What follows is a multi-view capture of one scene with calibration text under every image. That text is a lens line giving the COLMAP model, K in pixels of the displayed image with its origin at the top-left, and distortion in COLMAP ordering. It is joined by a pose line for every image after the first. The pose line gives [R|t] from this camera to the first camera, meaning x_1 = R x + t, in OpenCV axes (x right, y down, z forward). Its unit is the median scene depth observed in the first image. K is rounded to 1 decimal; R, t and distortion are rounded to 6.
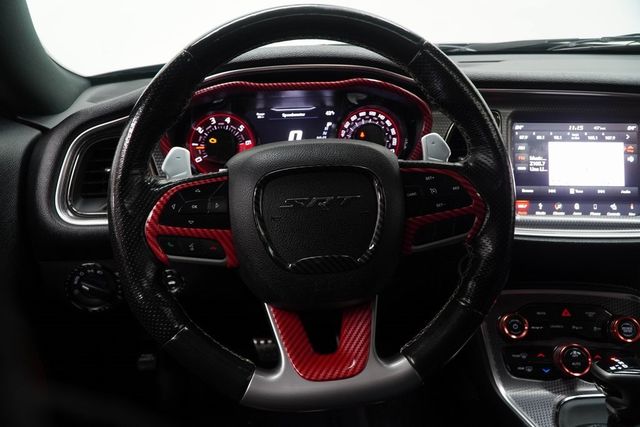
lens RADIAL K [[506.3, 0, 316.2], [0, 506.3, 212.0], [0, 0, 1]] dist [-0.006887, -0.000029]
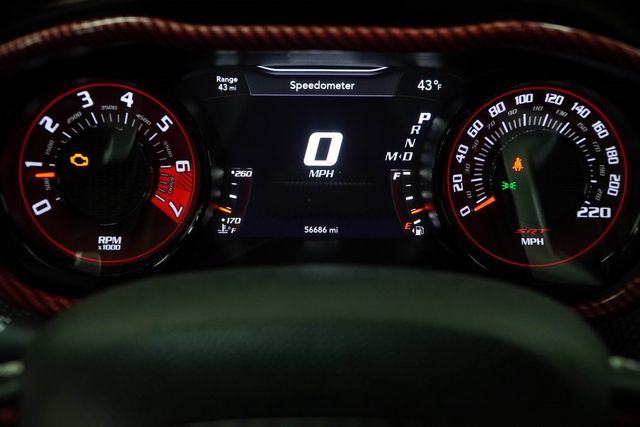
lens RADIAL K [[1047.9, 0, 320.0], [0, 1047.9, 213.5], [0, 0, 1]] dist [-0.114355, -0.047673]
pose [[0.991376, 0.071015, -0.110138, 0.039850], [-0.063129, 0.995295, 0.073509, -0.164538], [0.114840, -0.065922, 0.991194, 0.303173]]
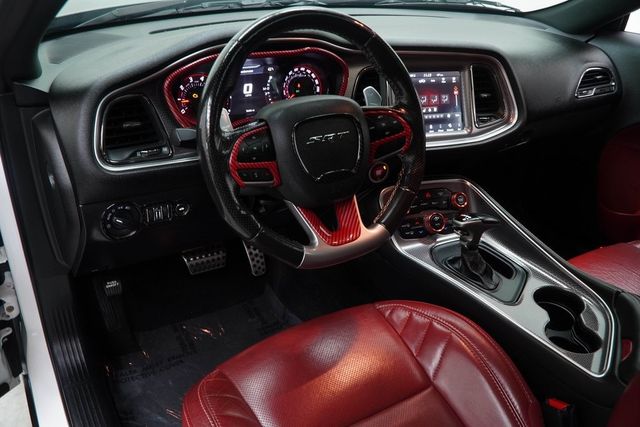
lens RADIAL K [[520.8, 0, 312.6], [0, 520.8, 213.0], [0, 0, 1]] dist [-0.000378, -0.006533]
pose [[0.908872, -0.139832, 0.392937, -0.484581], [0.083803, 0.984135, 0.156380, -0.030487], [-0.408570, -0.109200, 0.906171, -0.337528]]
